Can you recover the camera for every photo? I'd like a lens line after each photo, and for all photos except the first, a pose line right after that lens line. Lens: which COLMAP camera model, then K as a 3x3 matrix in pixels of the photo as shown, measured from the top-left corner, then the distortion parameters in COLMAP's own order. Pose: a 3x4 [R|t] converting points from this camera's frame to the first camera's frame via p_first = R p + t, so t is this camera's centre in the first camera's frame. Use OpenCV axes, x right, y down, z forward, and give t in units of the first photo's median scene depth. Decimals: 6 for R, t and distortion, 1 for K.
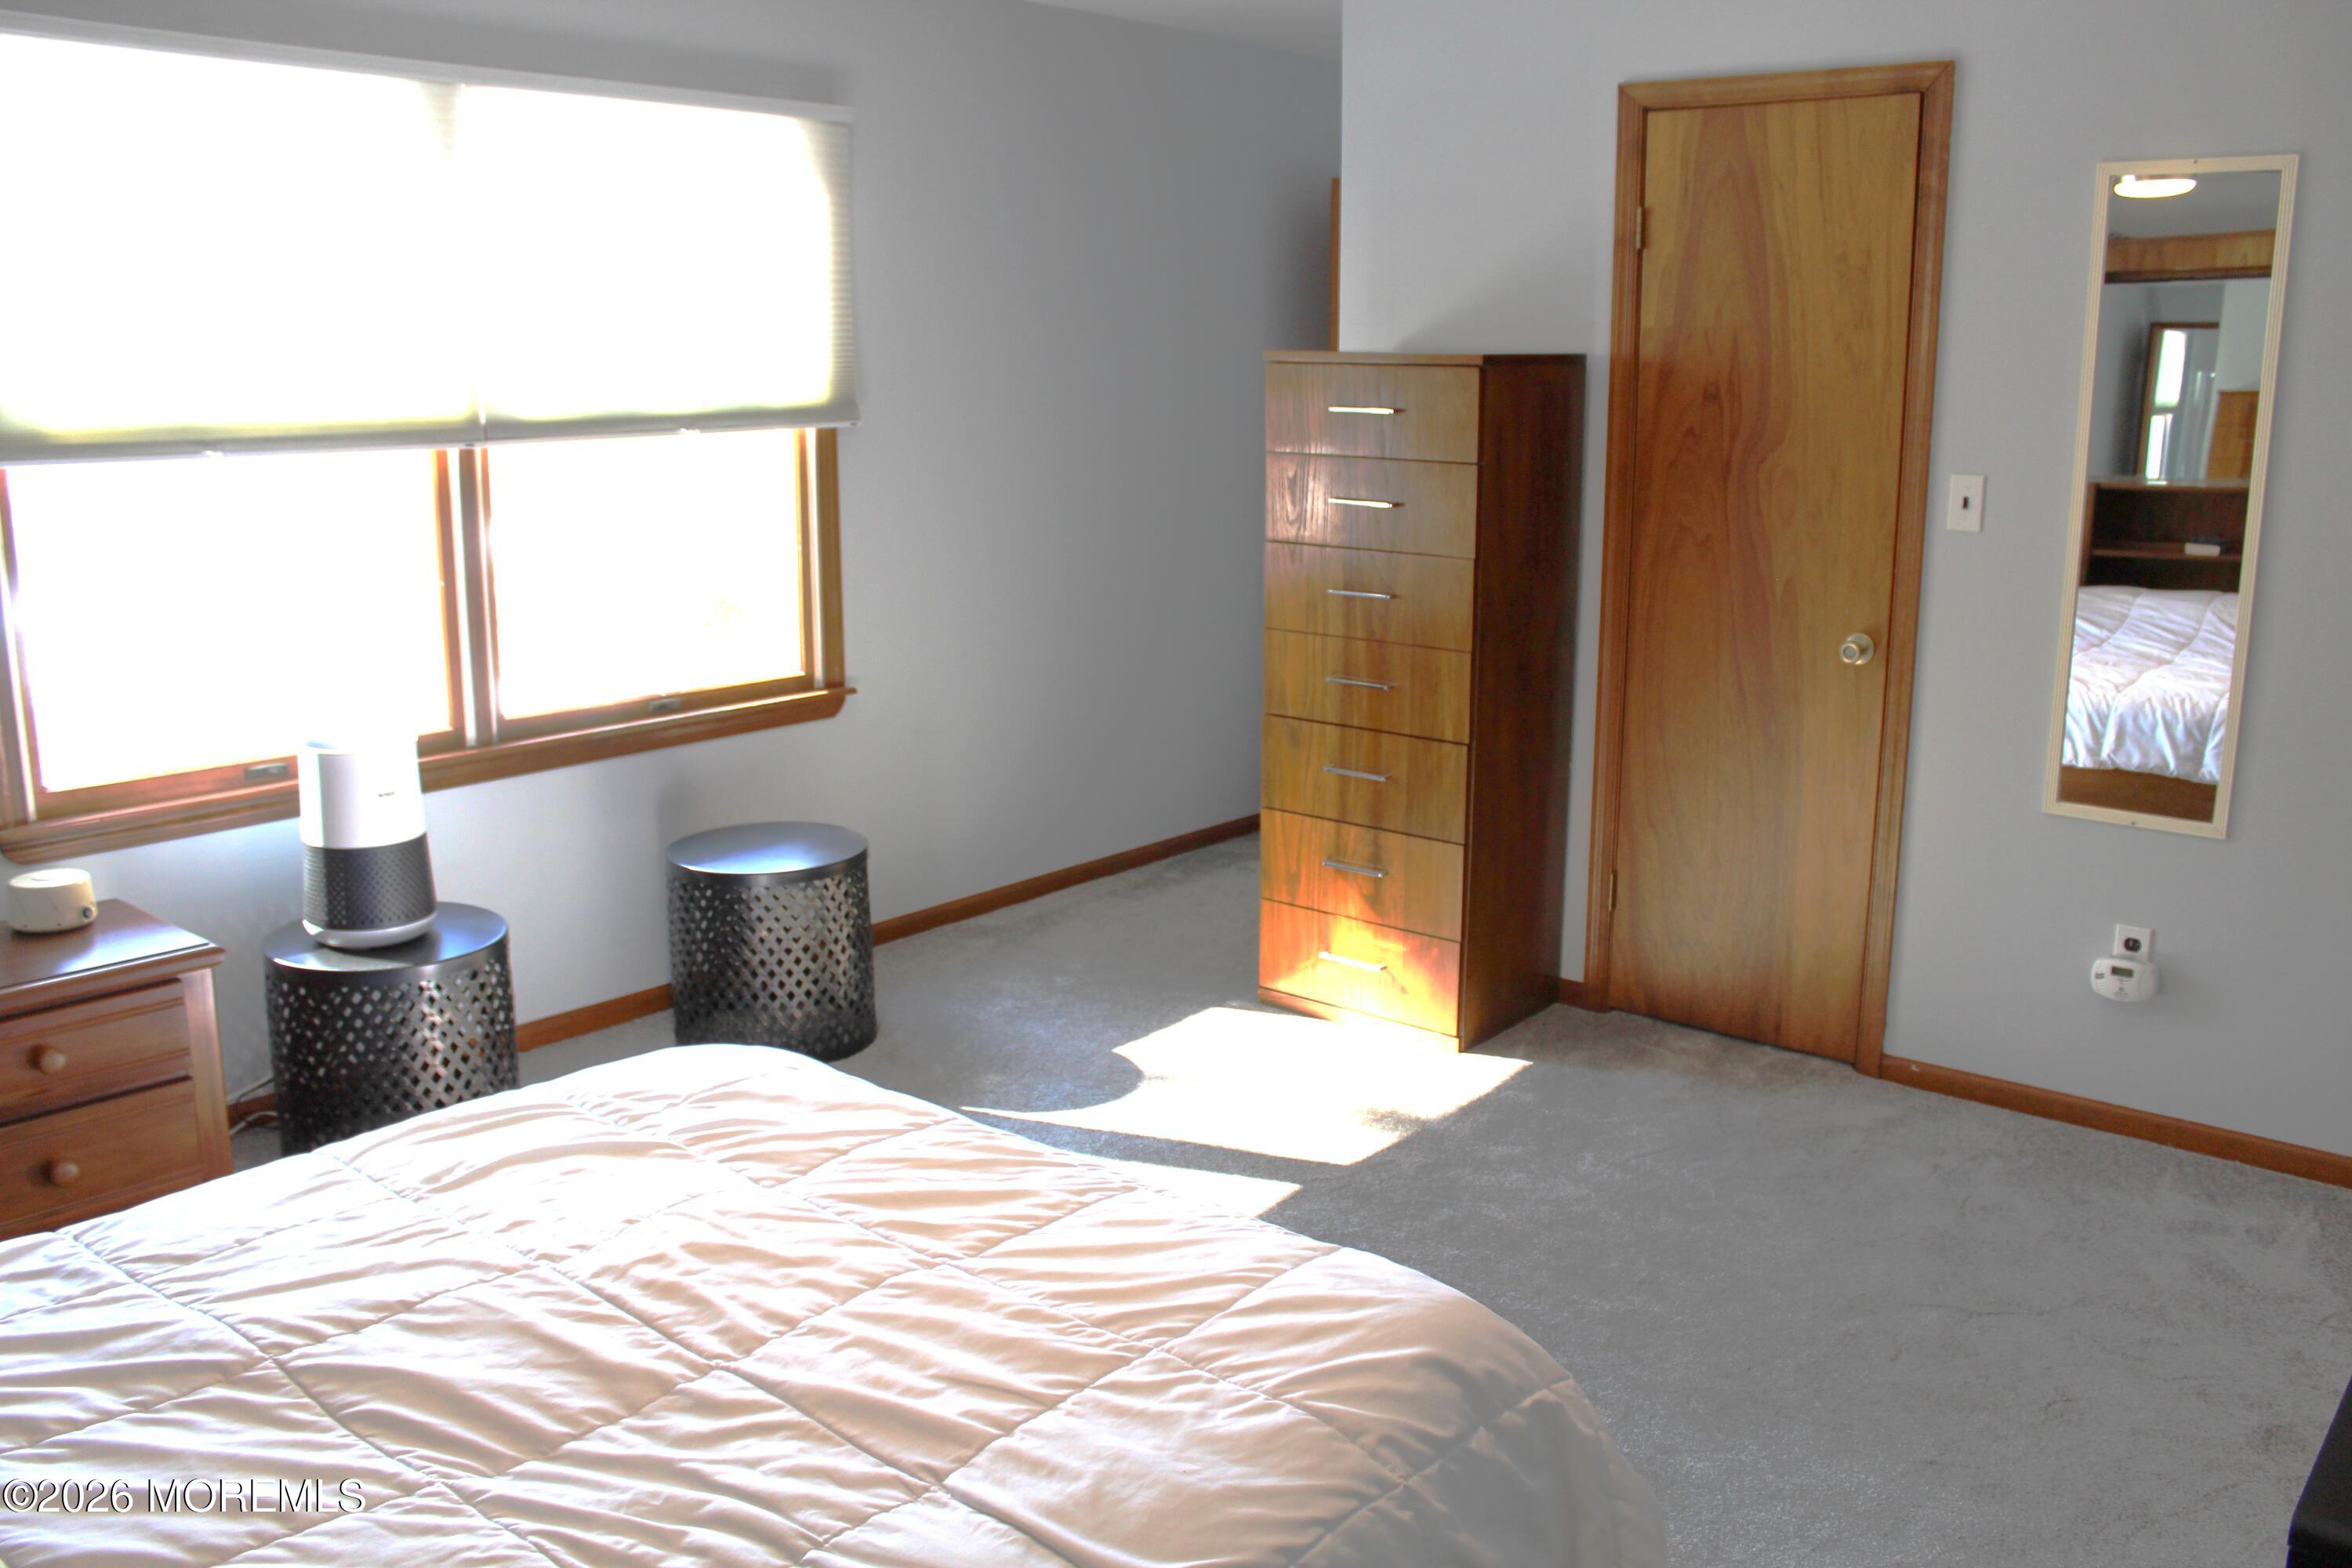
lens RADIAL K [[1950.4, 0, 1176.0], [0, 1950.4, 784.0], [0, 0, 1]] dist [-0.177685, 0.172221]
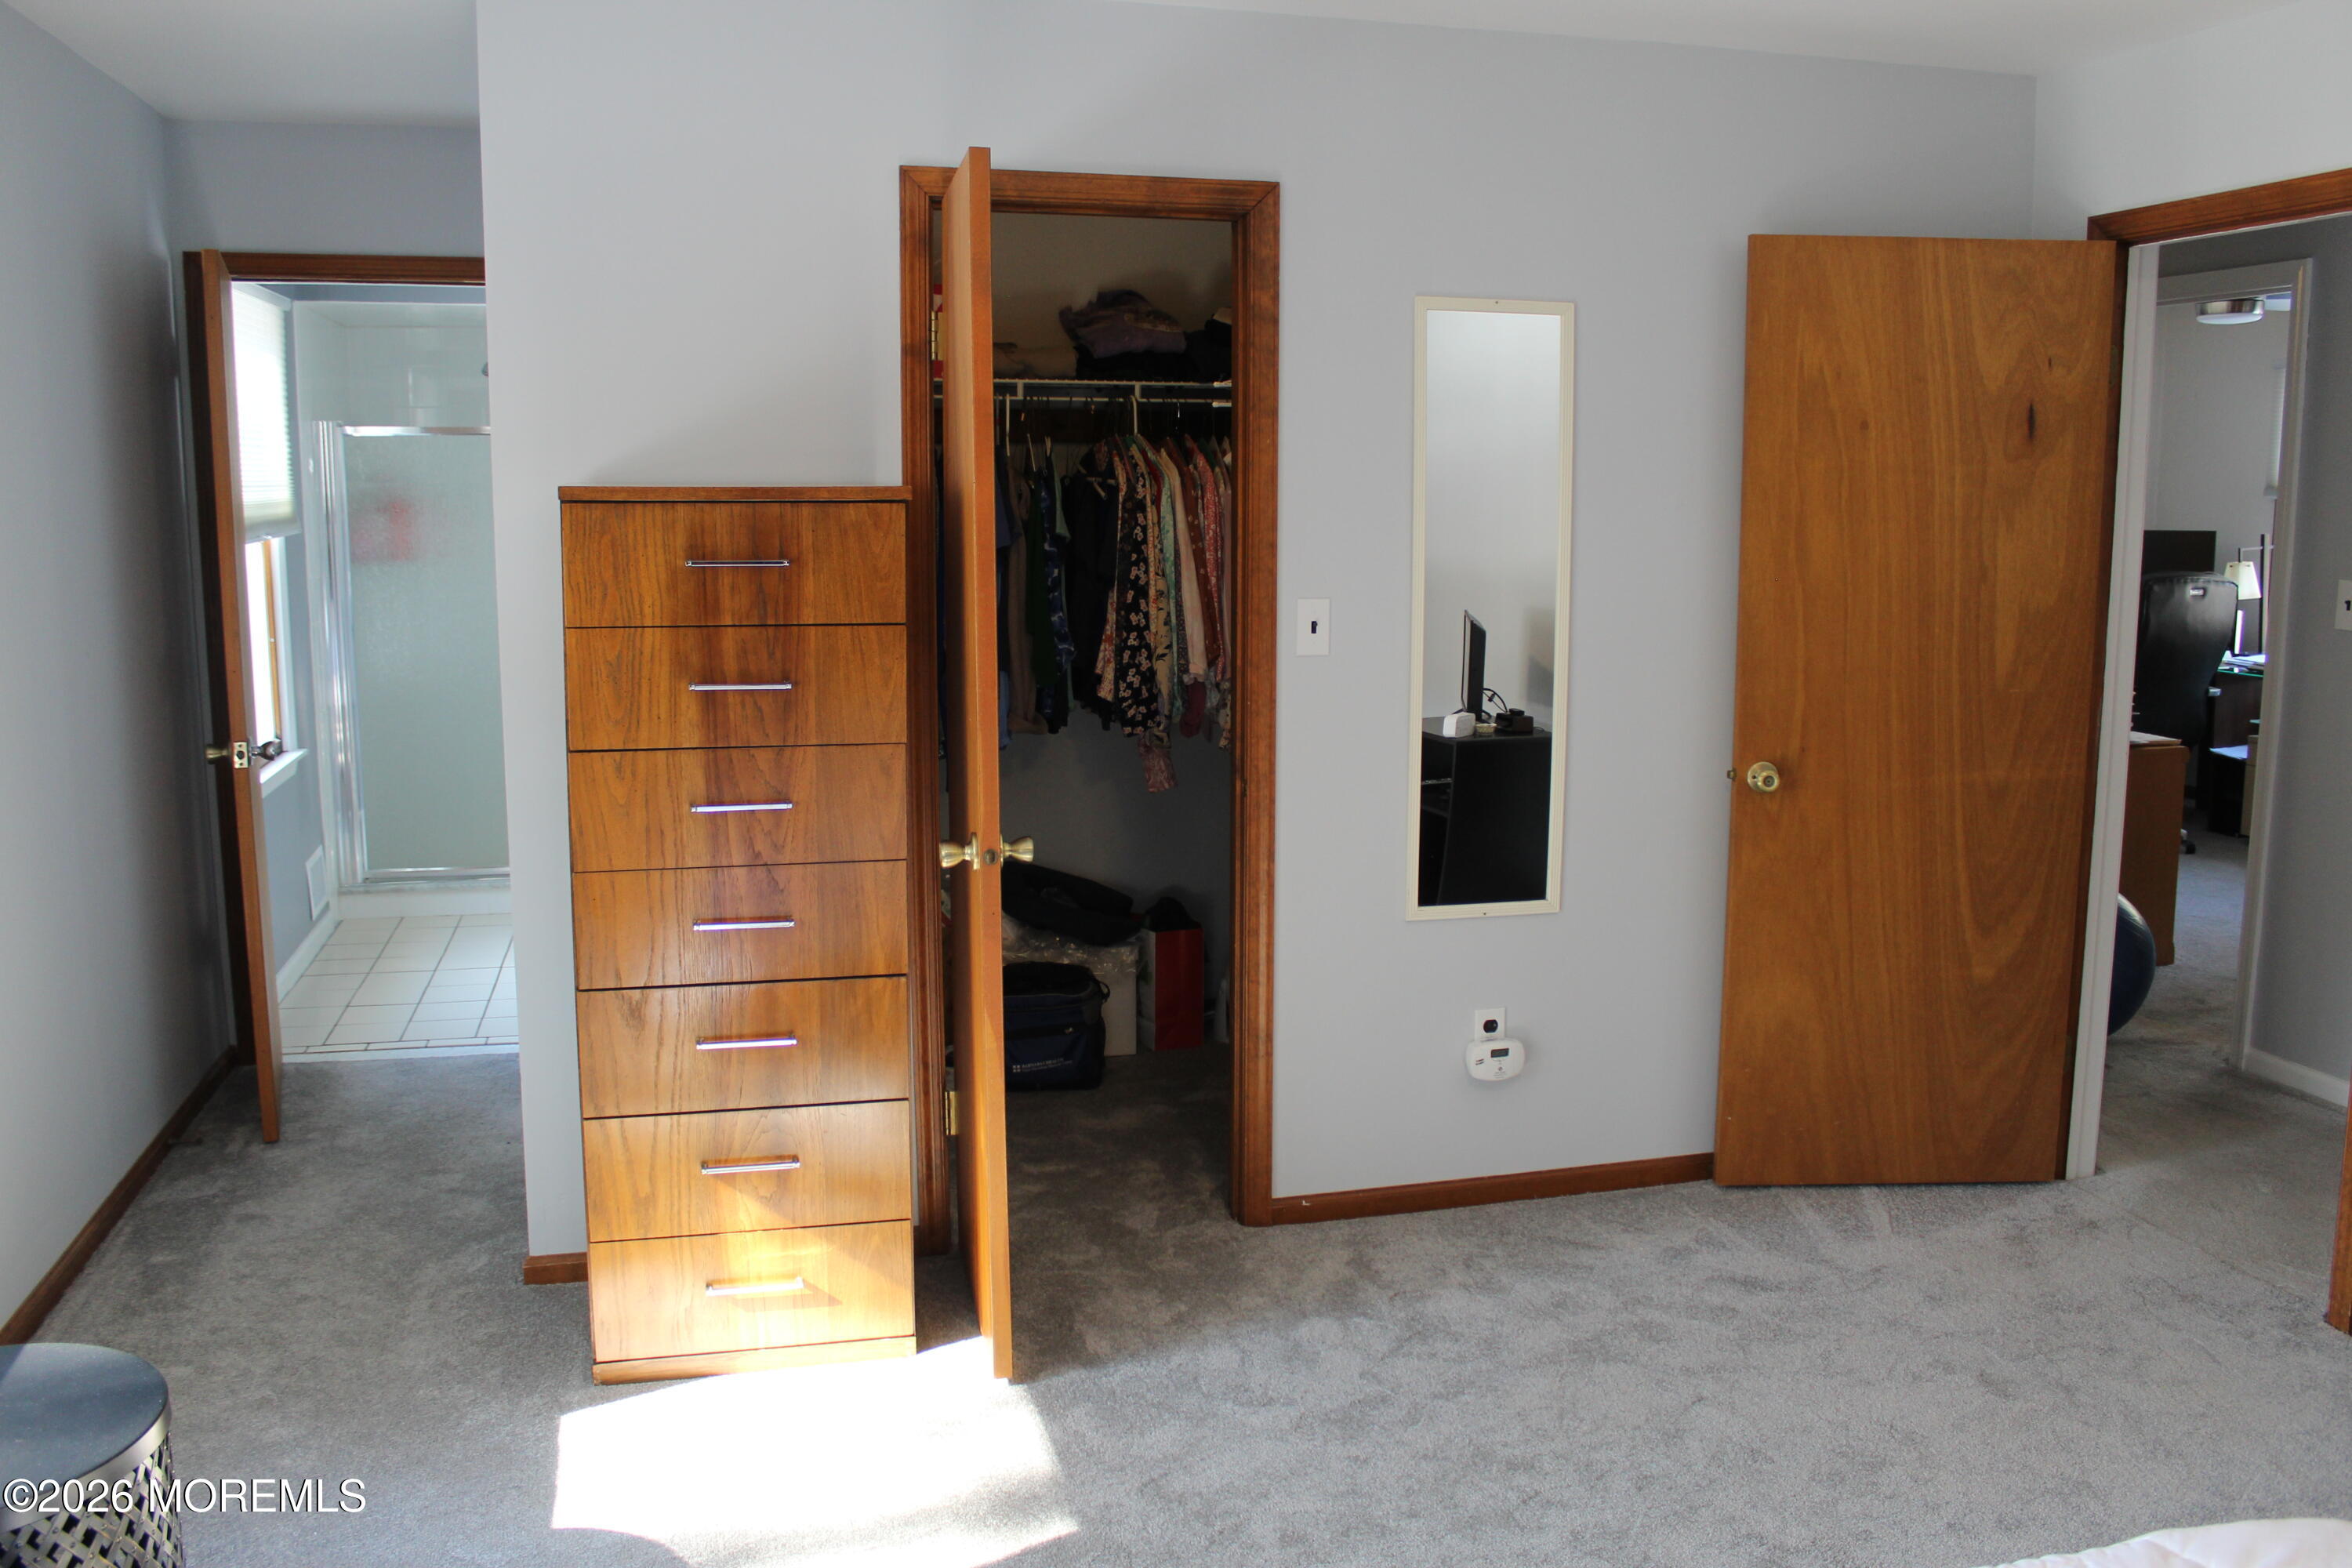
lens RADIAL K [[1950.4, 0, 1176.0], [0, 1950.4, 784.0], [0, 0, 1]] dist [-0.177685, 0.172221]
pose [[0.579727, -0.123543, 0.805390, -0.418173], [0.174856, 0.984274, 0.025120, -0.098018], [-0.795828, 0.126265, 0.592213, 0.432460]]
